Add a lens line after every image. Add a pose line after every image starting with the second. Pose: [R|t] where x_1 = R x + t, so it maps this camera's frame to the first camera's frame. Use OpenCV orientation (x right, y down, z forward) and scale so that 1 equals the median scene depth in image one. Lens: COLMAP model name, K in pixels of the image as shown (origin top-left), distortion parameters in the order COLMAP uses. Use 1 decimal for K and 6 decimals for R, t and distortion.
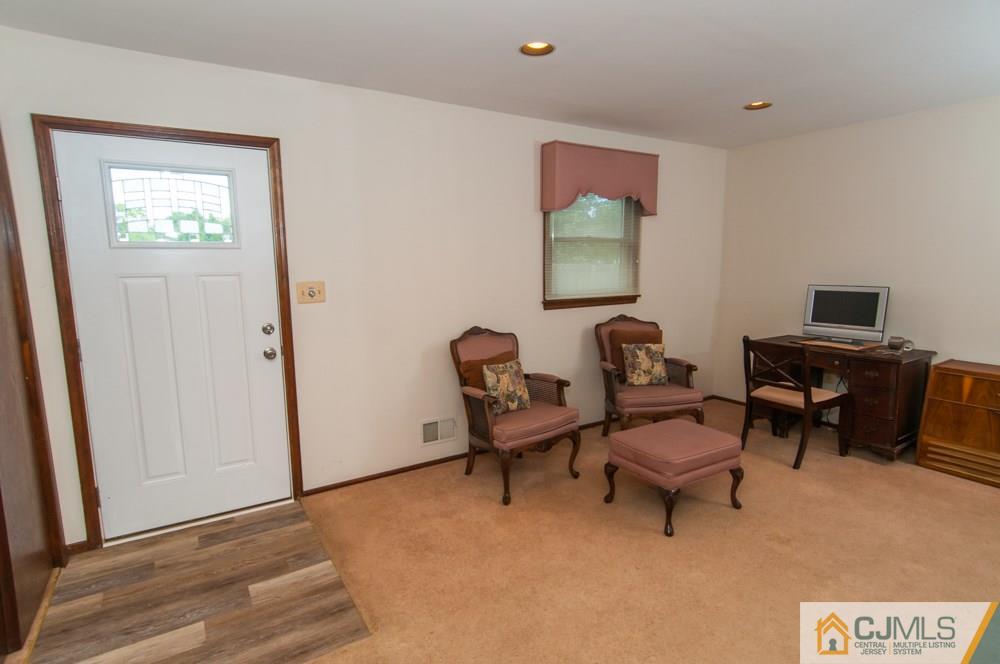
lens RADIAL K [[514.8, 0, 498.1], [0, 514.8, 331.9], [0, 0, 1]] dist [0.006636, -0.002705]
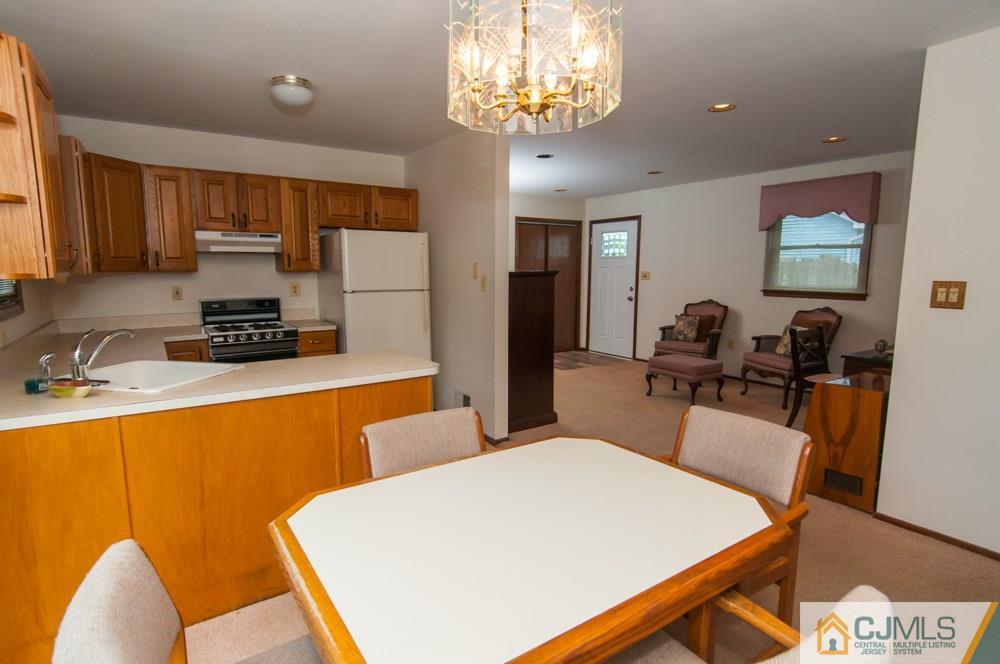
lens RADIAL K [[514.8, 0, 498.0], [0, 514.8, 332.2], [0, 0, 1]] dist [0.006636, -0.002705]
pose [[0.037717, 0.136936, -0.989862, 2.029219], [-0.139823, 0.981545, 0.130458, -0.034846], [0.989458, 0.133485, 0.056168, 0.219676]]
